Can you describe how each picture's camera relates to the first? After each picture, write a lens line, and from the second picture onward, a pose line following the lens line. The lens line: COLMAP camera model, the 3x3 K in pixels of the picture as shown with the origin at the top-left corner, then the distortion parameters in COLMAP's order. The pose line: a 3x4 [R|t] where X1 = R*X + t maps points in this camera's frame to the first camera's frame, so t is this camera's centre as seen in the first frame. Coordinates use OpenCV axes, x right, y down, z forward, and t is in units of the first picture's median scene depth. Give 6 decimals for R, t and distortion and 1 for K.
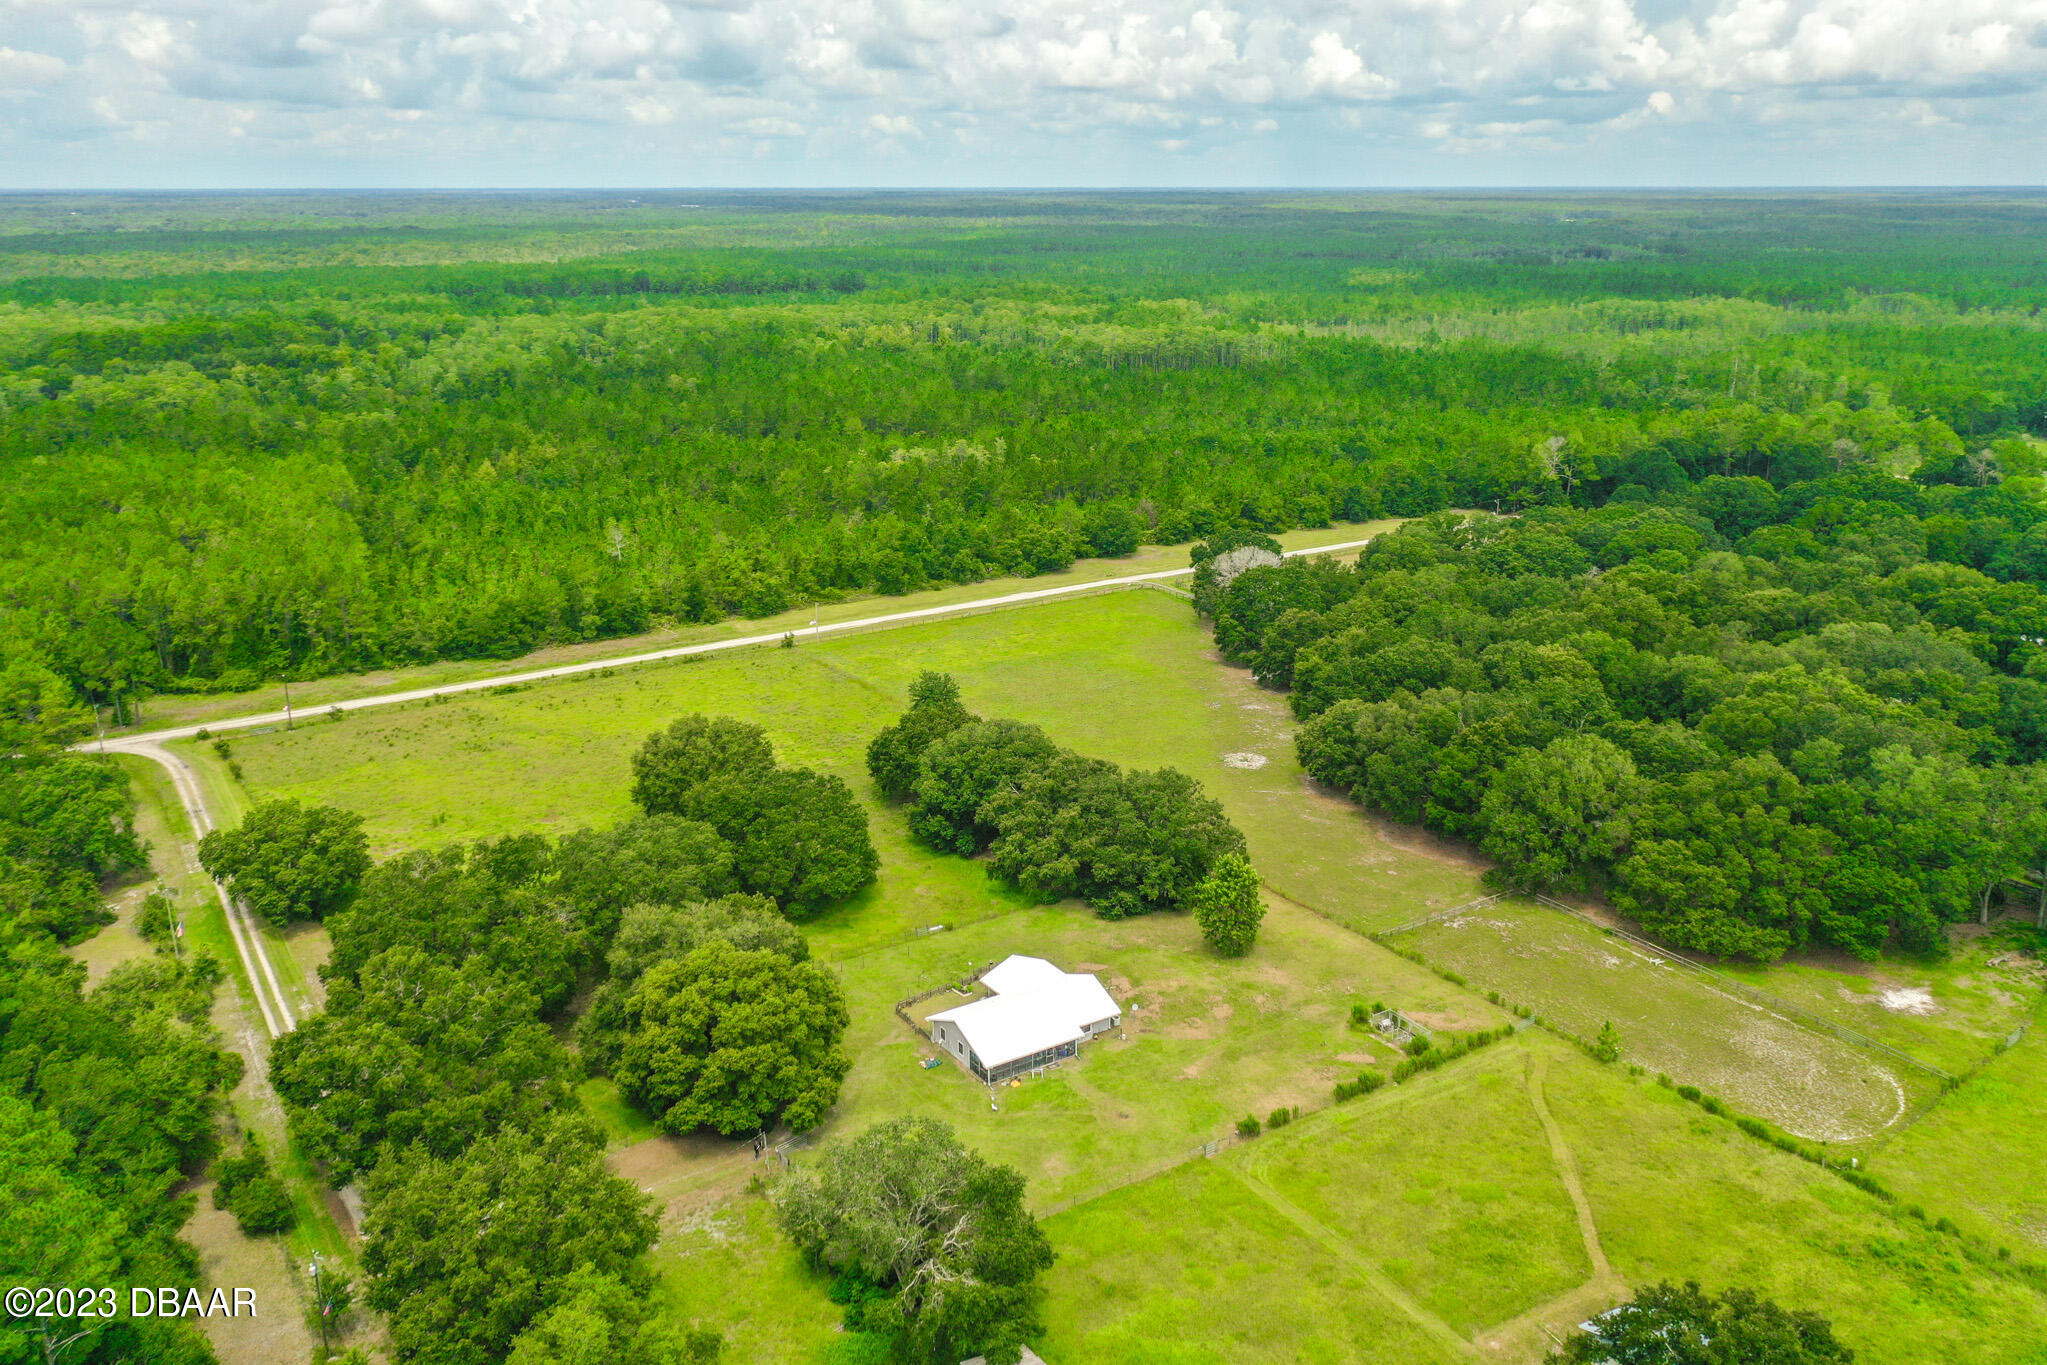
lens RADIAL K [[1638.0, 0, 1034.0], [0, 1638.0, 680.9], [0, 0, 1]] dist [0.008114, -0.001456]
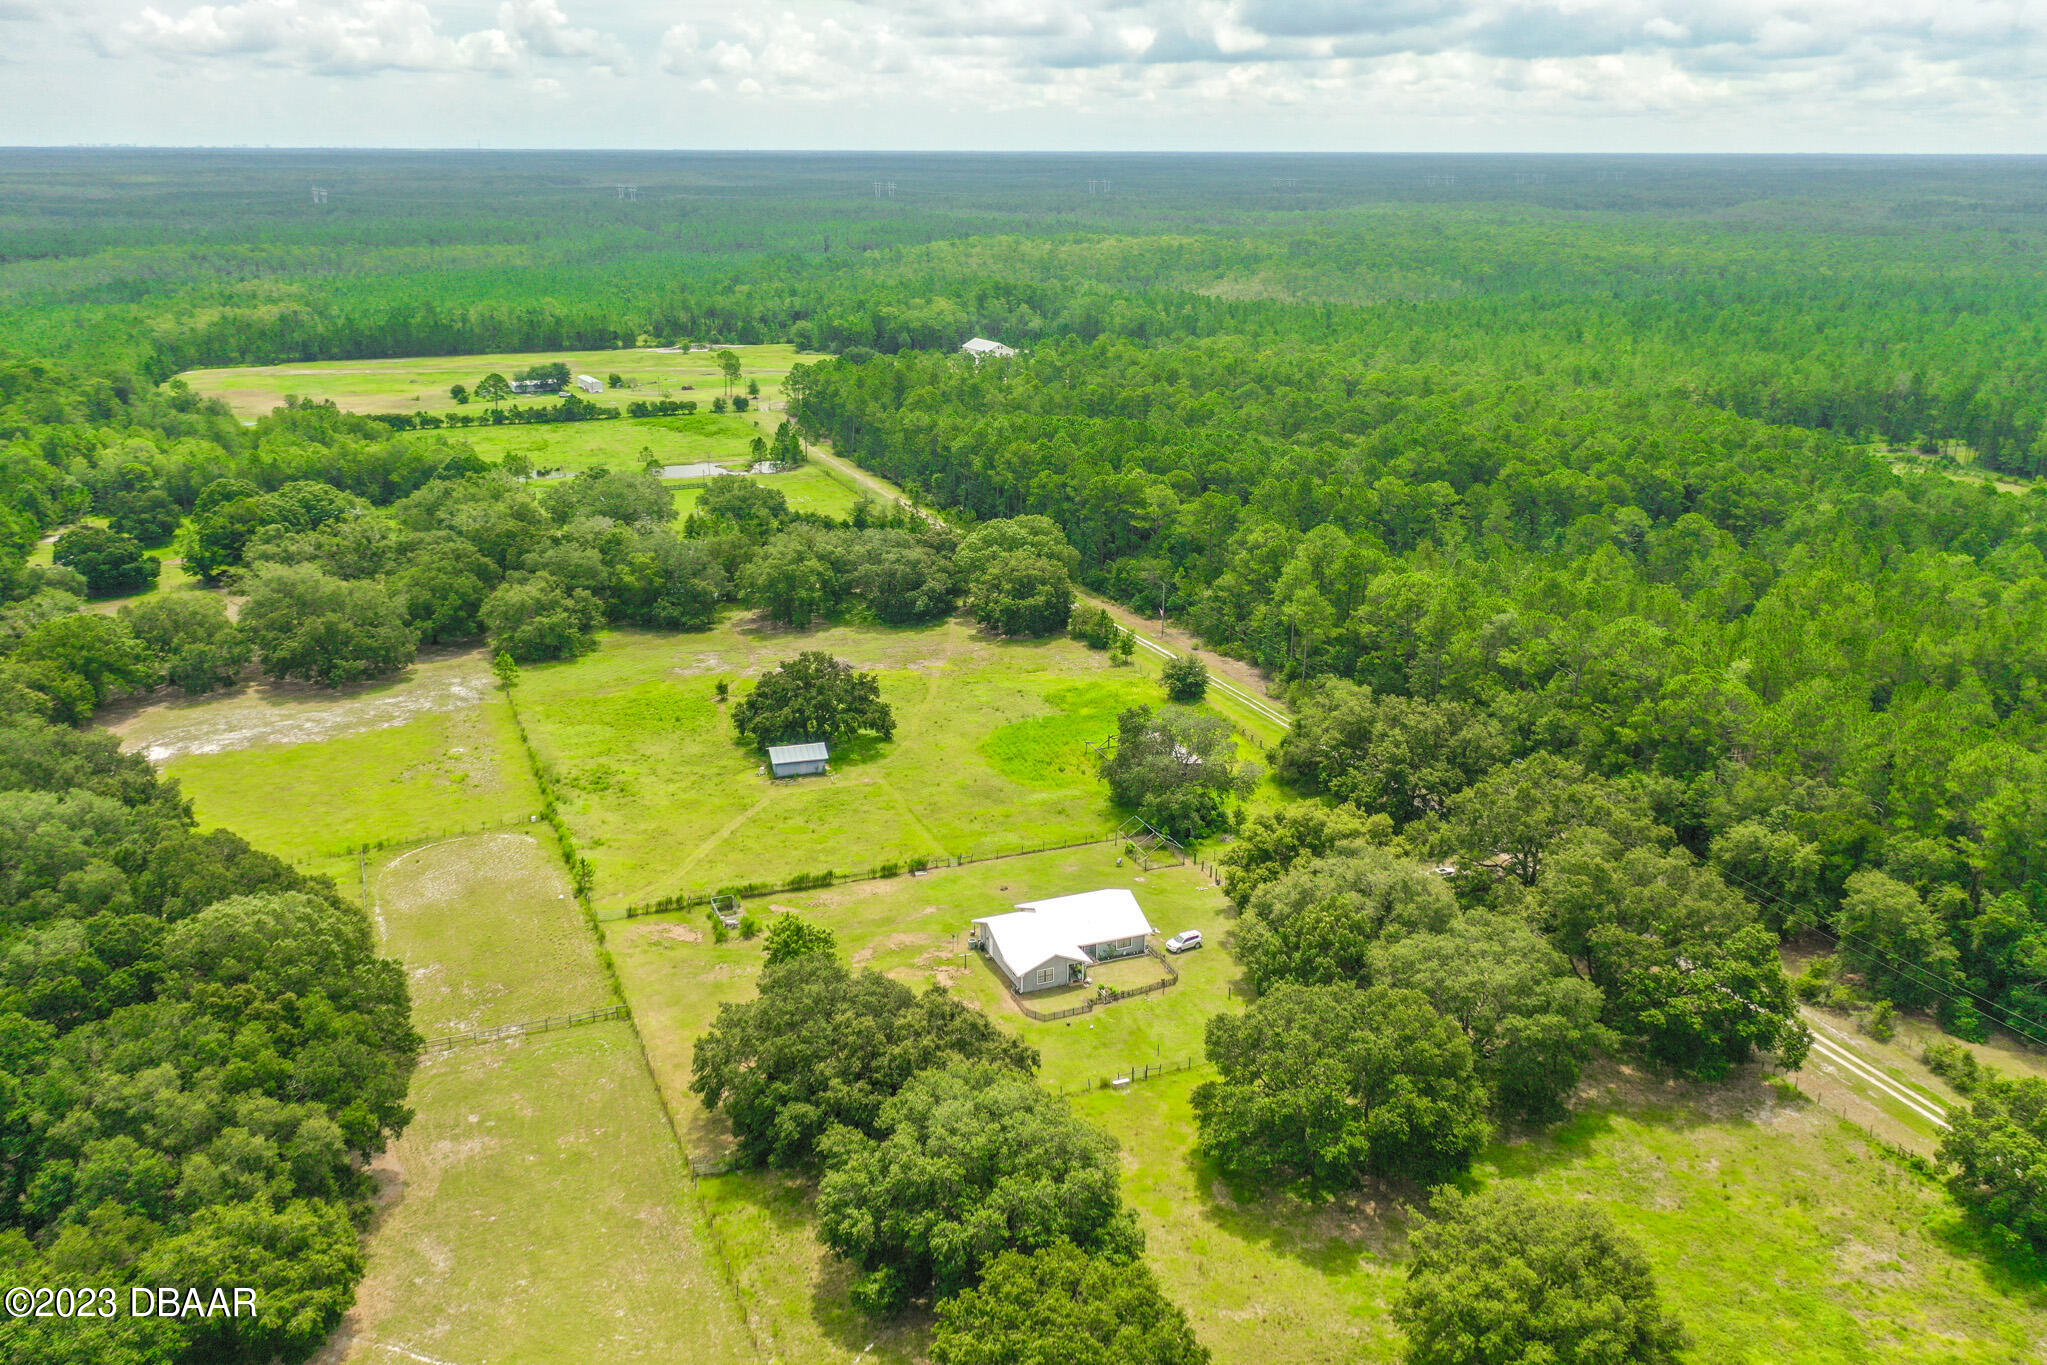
lens RADIAL K [[1669.7, 0, 1023.5], [0, 1669.7, 682.5], [0, 0, 1]] dist [0.003838, 0.009440]
pose [[-0.980043, -0.064499, 0.188033, -0.103907], [0.054127, 0.823578, 0.564614, -0.319515], [-0.191277, 0.563524, -0.803651, 1.044153]]
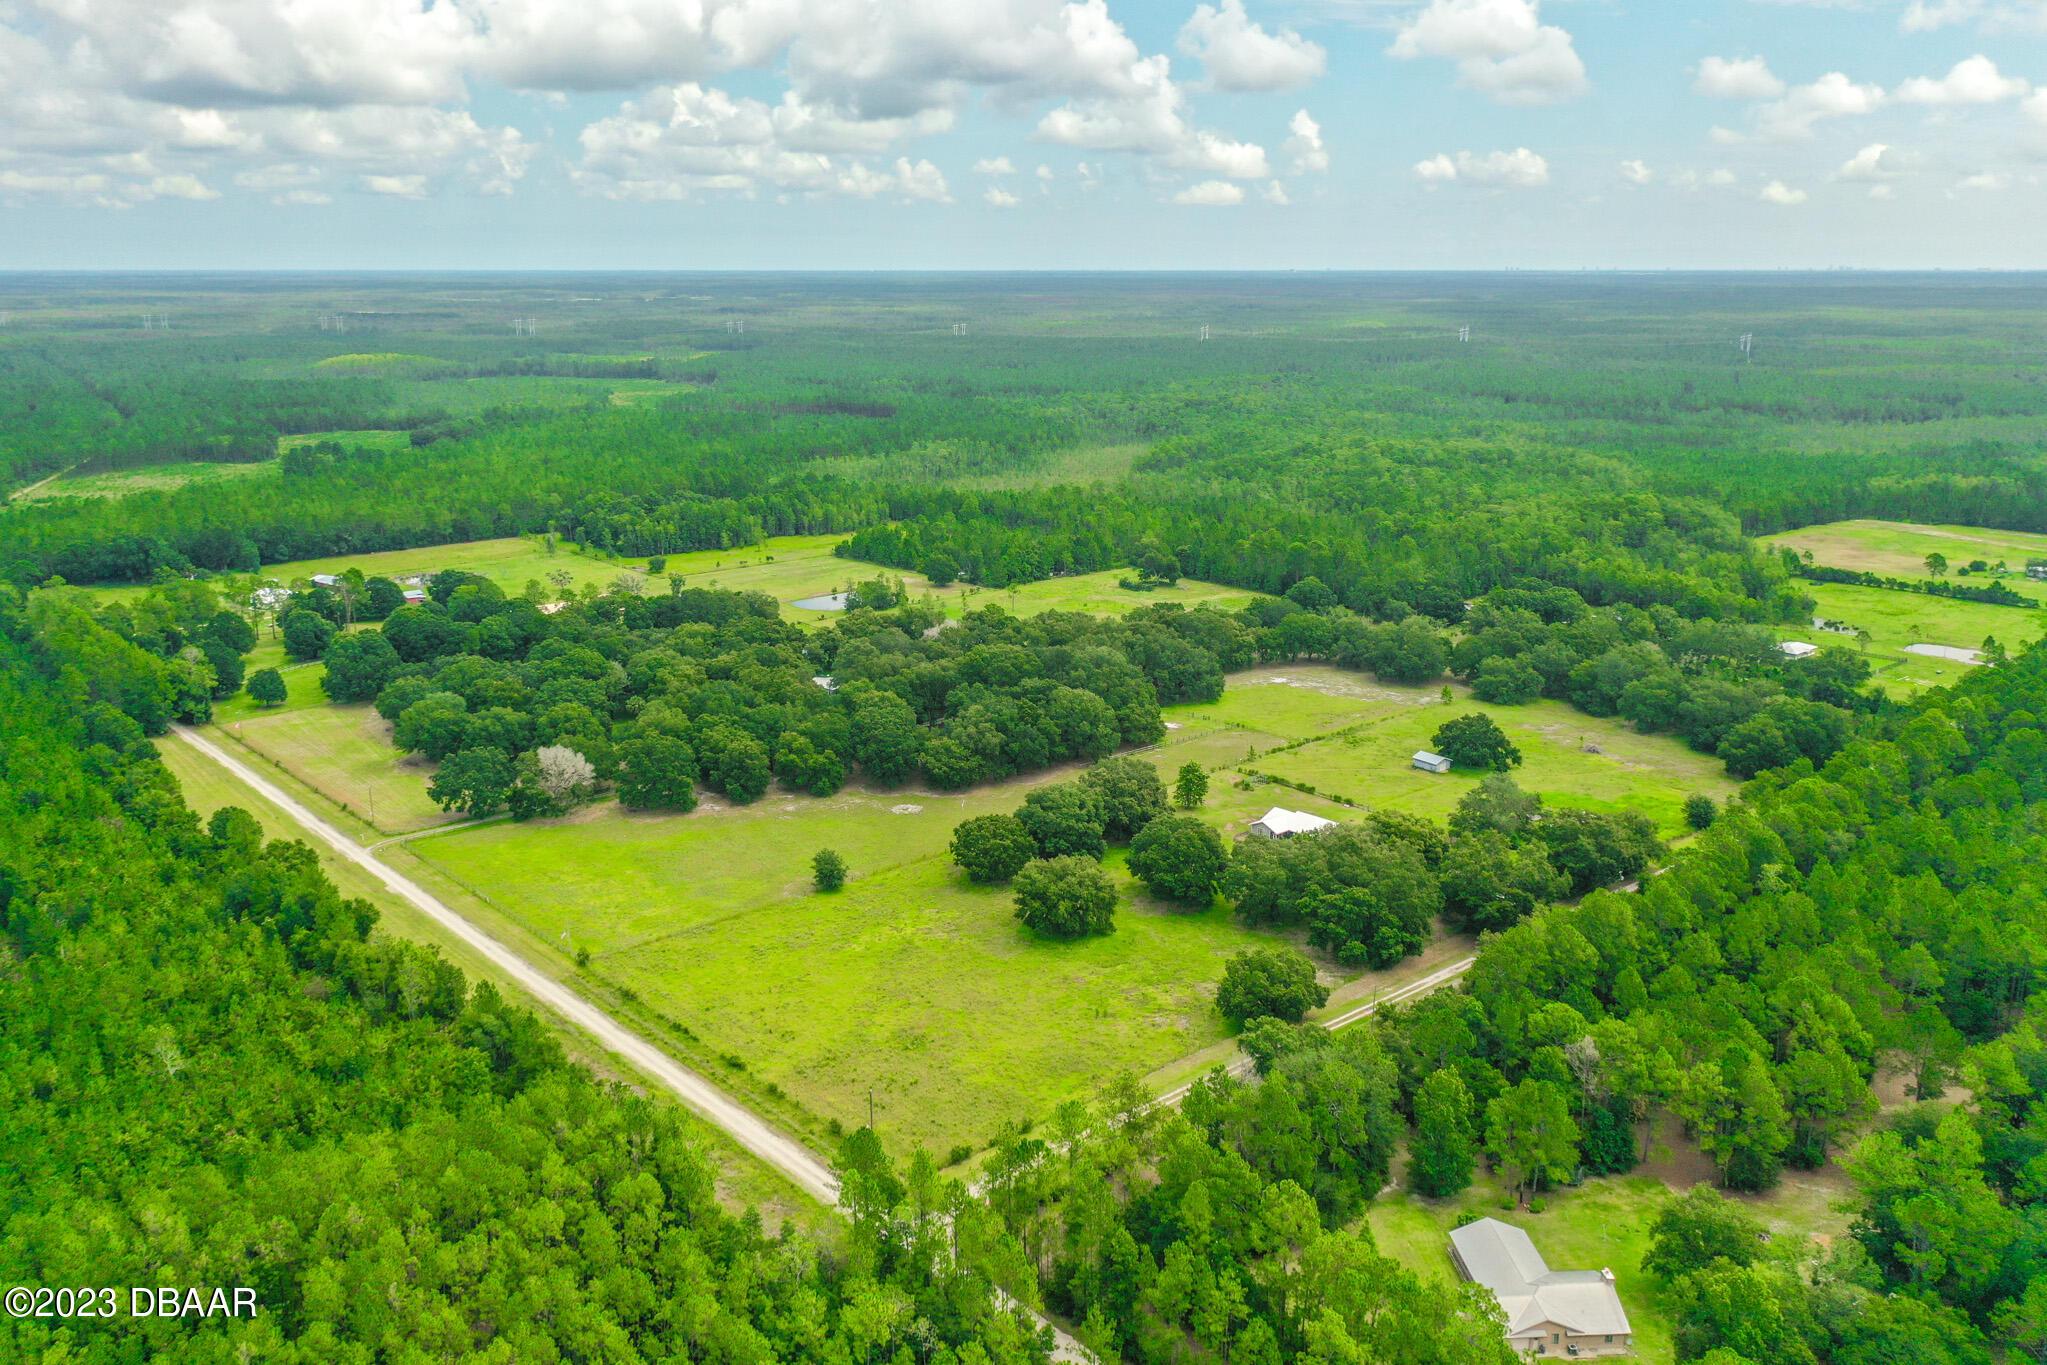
lens RADIAL K [[1657.6, 0, 1023.5], [0, 1657.6, 682.5], [0, 0, 1]] dist [0.006939, 0.003748]
pose [[-0.131616, -0.244127, 0.960770, -1.180392], [0.288950, 0.917666, 0.272757, -0.395137], [-0.948254, 0.313513, -0.050239, 0.816801]]
